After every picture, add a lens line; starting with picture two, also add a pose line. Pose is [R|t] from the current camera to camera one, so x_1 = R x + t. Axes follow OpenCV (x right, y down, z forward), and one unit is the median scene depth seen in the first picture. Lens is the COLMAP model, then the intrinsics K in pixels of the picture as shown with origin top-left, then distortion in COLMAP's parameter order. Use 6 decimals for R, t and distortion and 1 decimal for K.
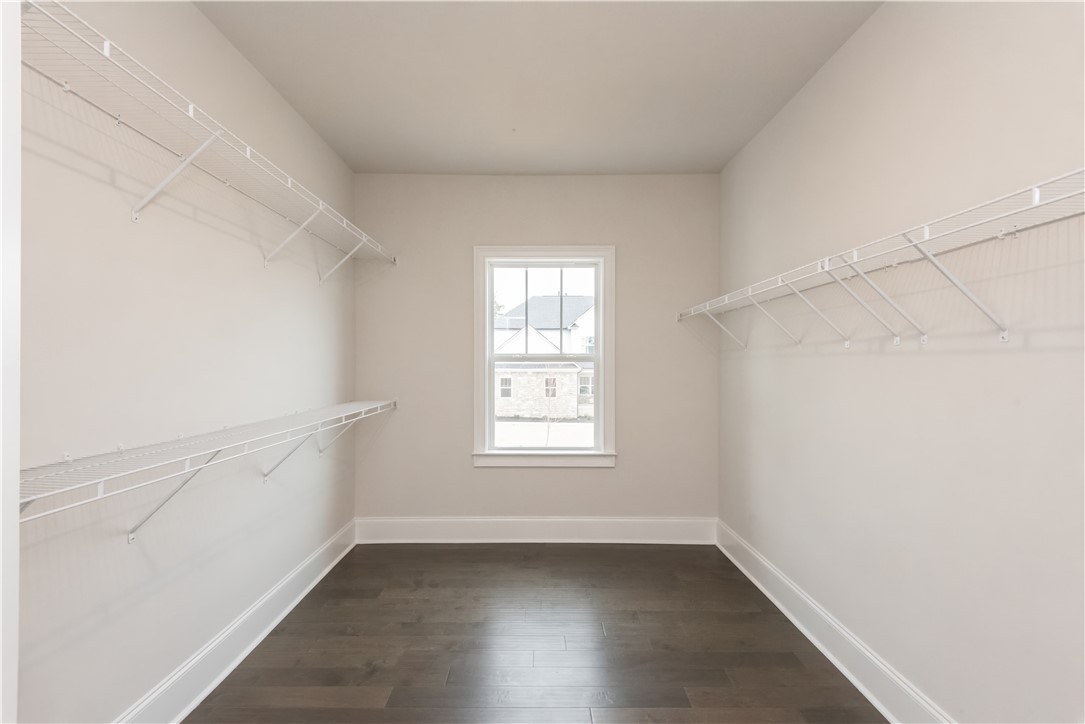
lens RADIAL K [[500.2, 0, 539.2], [0, 500.2, 362.0], [0, 0, 1]] dist [0.023745, -0.011880]
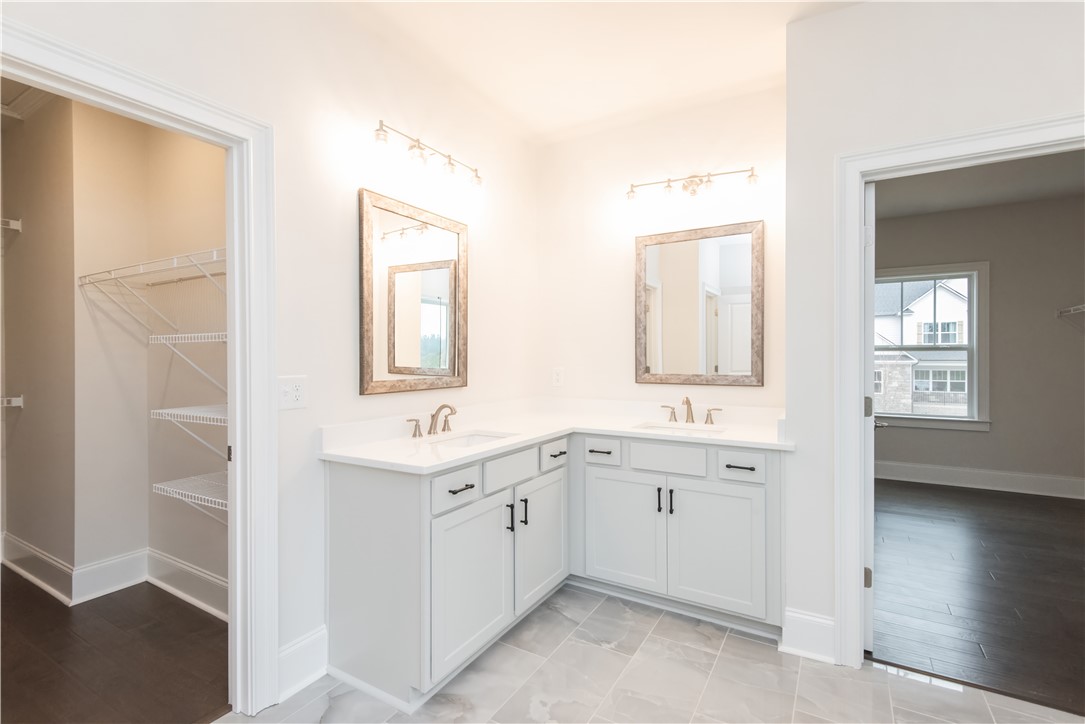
lens RADIAL K [[500.2, 0, 516.3], [0, 500.2, 357.8], [0, 0, 1]] dist [0.023745, -0.011880]
pose [[0.839324, -0.002893, -0.543623, -0.152846], [0.005907, 0.999975, 0.003799, 0.006261], [0.543599, -0.006399, 0.839321, -0.710092]]
